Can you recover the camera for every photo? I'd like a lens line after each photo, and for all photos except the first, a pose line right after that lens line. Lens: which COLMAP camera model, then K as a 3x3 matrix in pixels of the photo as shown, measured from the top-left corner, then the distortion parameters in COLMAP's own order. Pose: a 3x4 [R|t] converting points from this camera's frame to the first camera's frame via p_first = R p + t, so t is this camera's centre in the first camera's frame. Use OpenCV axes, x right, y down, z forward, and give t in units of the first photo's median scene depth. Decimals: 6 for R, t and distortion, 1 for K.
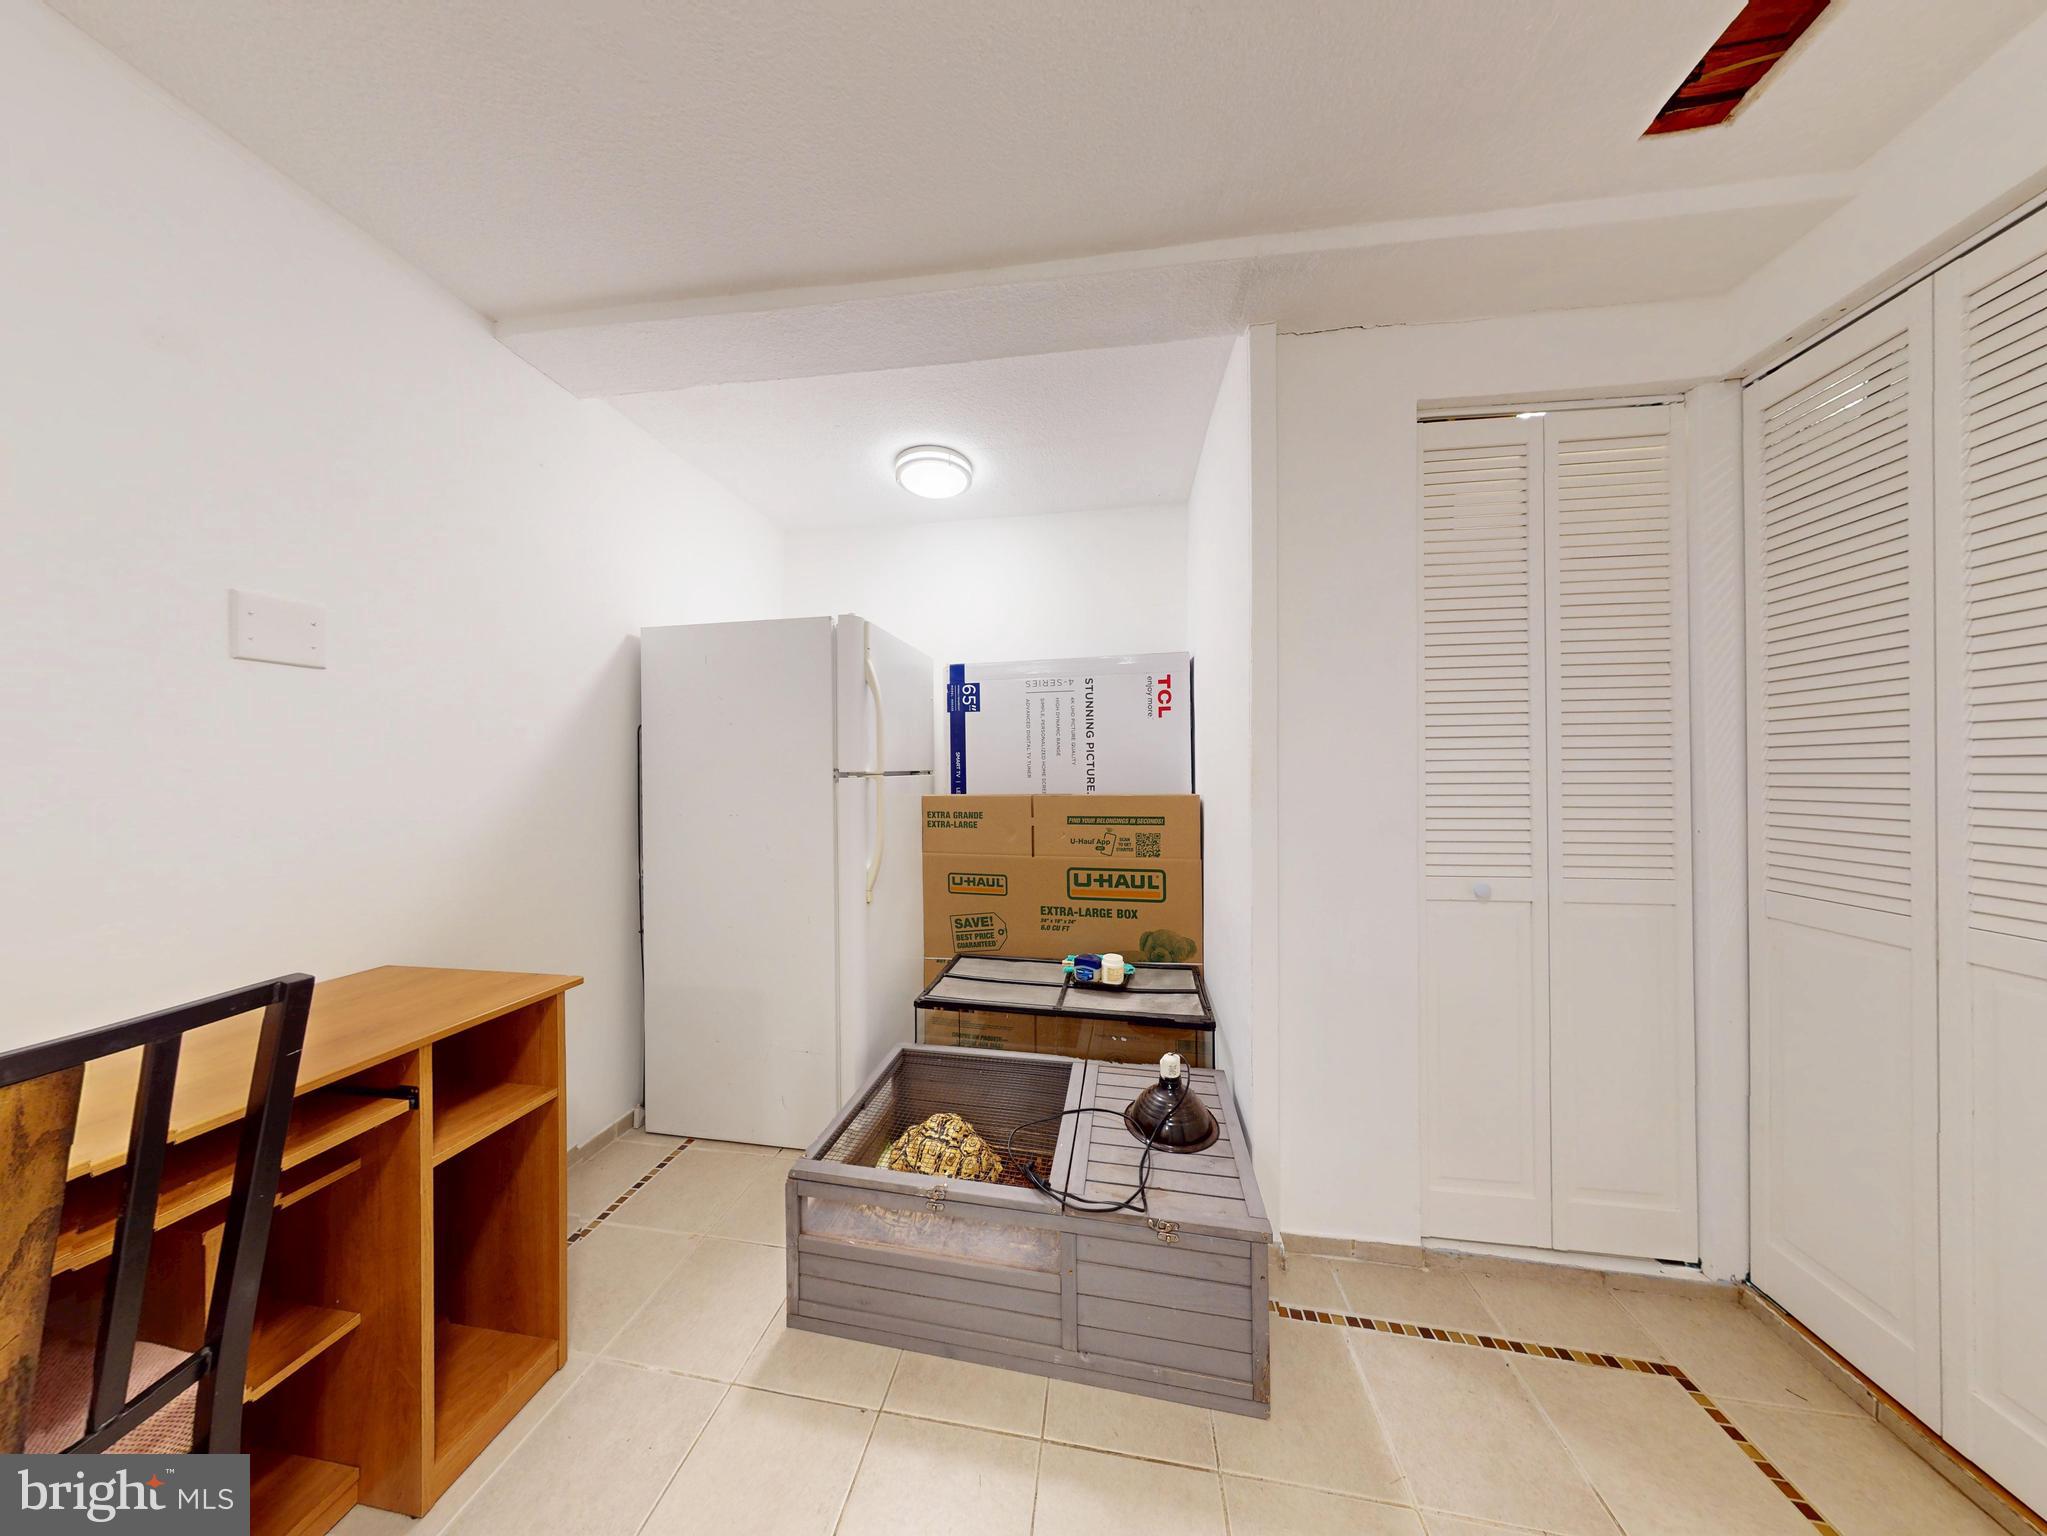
lens RADIAL K [[566.0, 0, 1022.6], [0, 566.0, 772.6], [0, 0, 1]] dist [-0.000194, -0.000123]
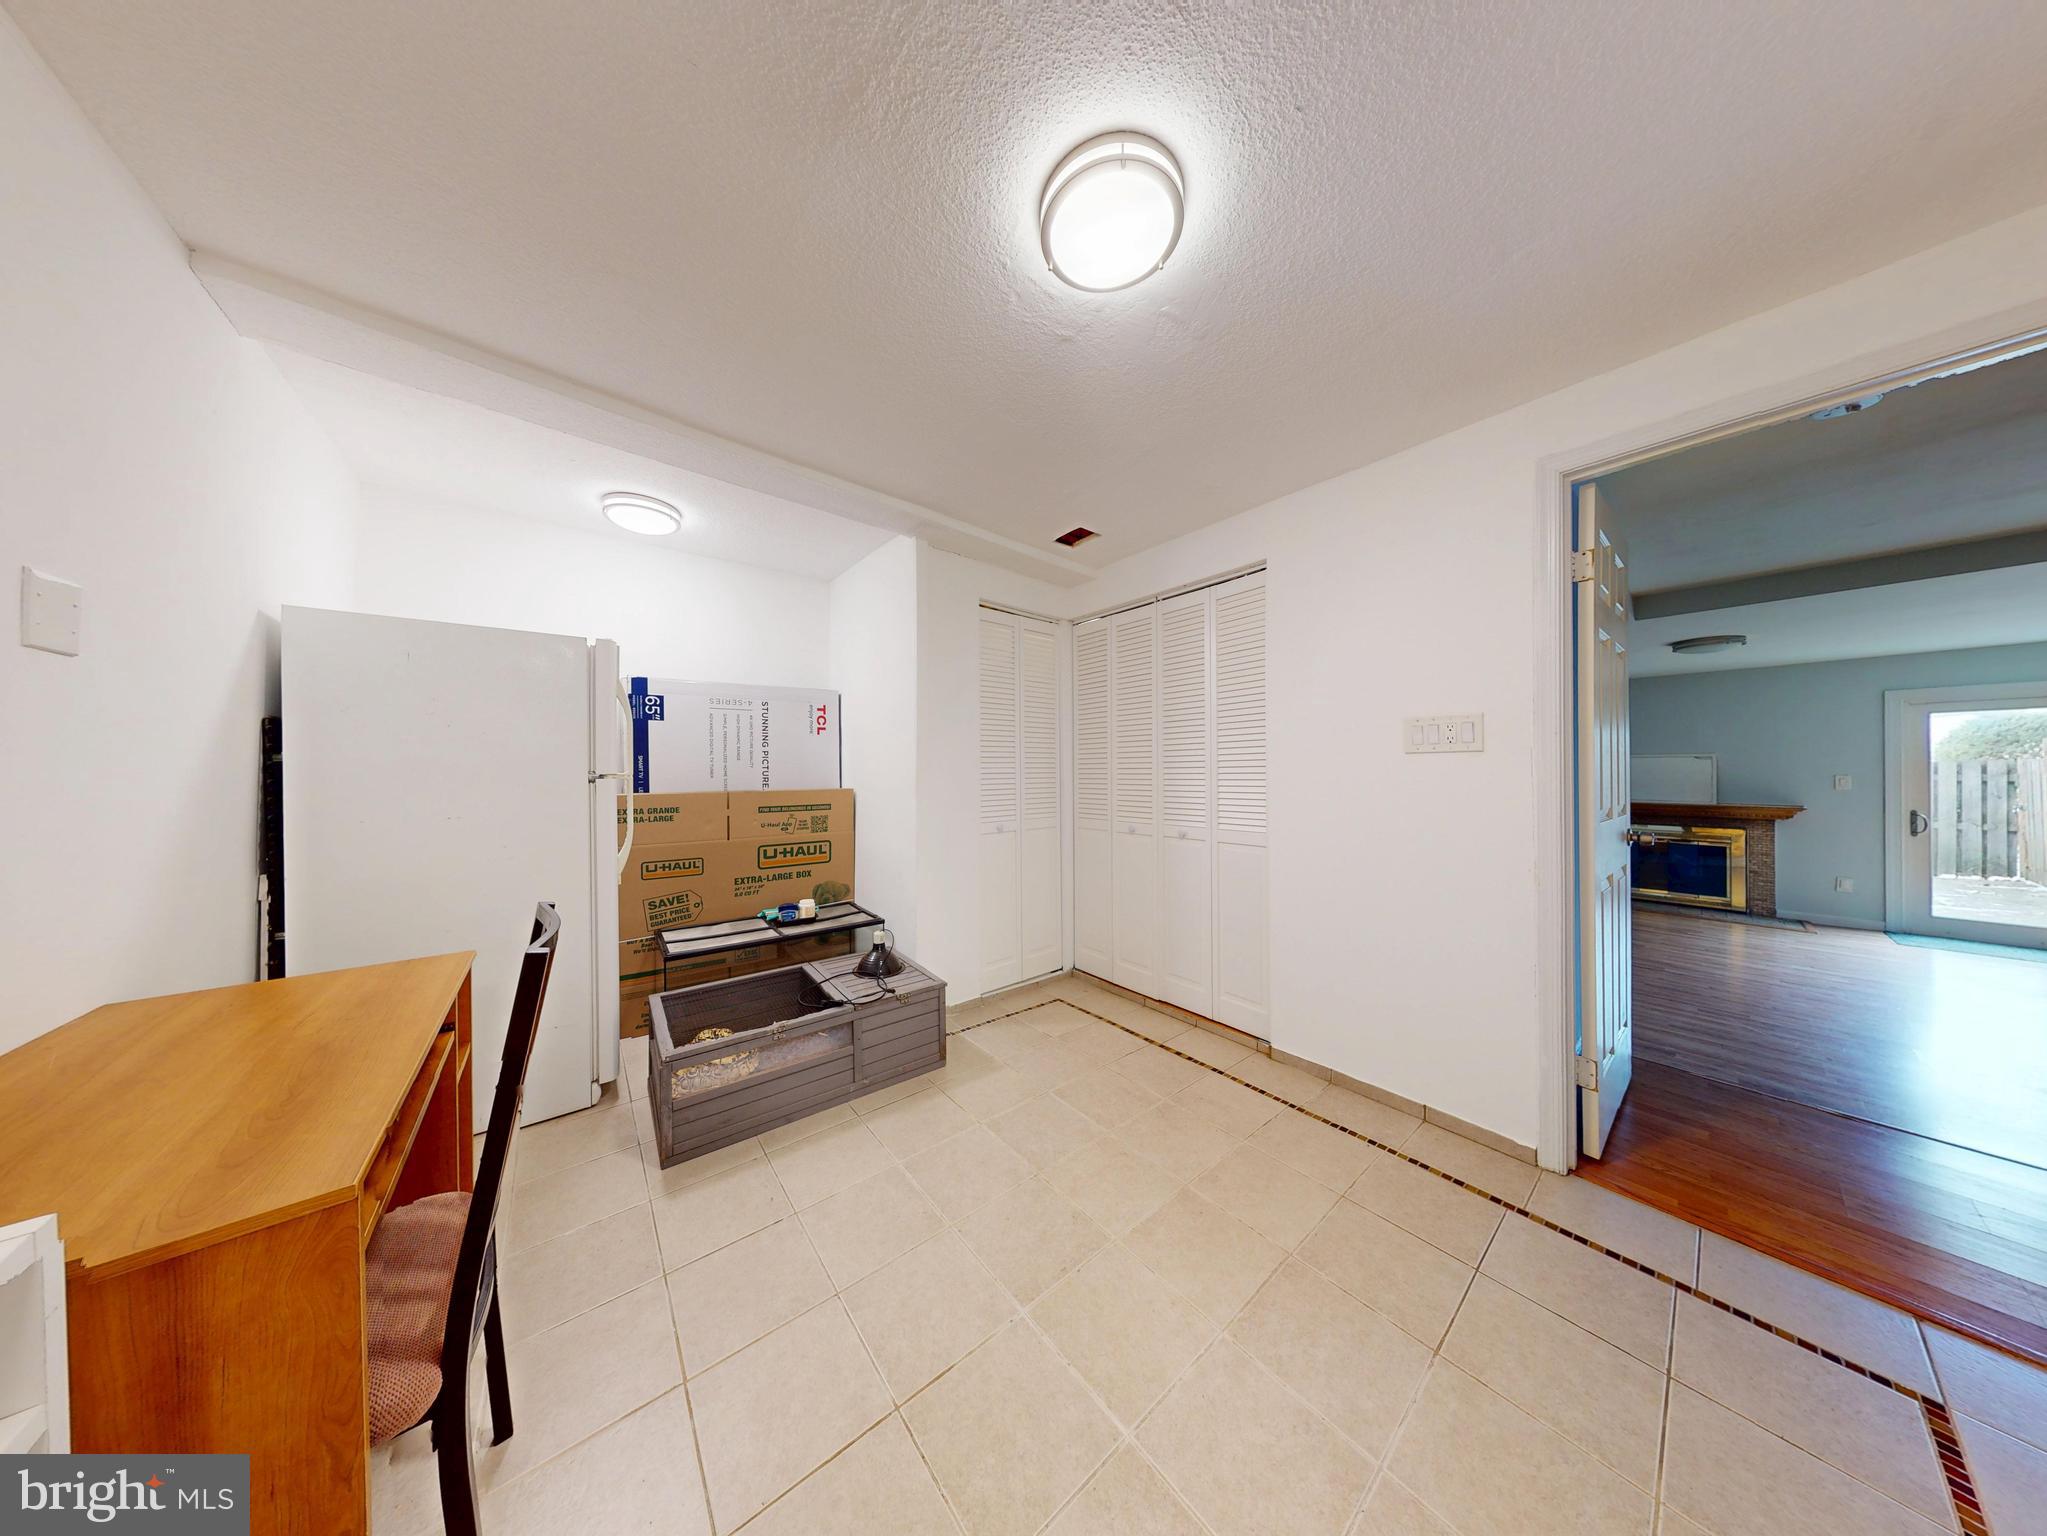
lens RADIAL K [[566.0, 0, 1022.6], [0, 566.0, 772.6], [0, 0, 1]] dist [-0.000194, -0.000123]
pose [[0.669562, -0.000049, 0.742756, -0.493776], [-0.000925, 0.999999, 0.000900, -0.004824], [-0.742756, -0.001290, 0.669561, -0.346434]]
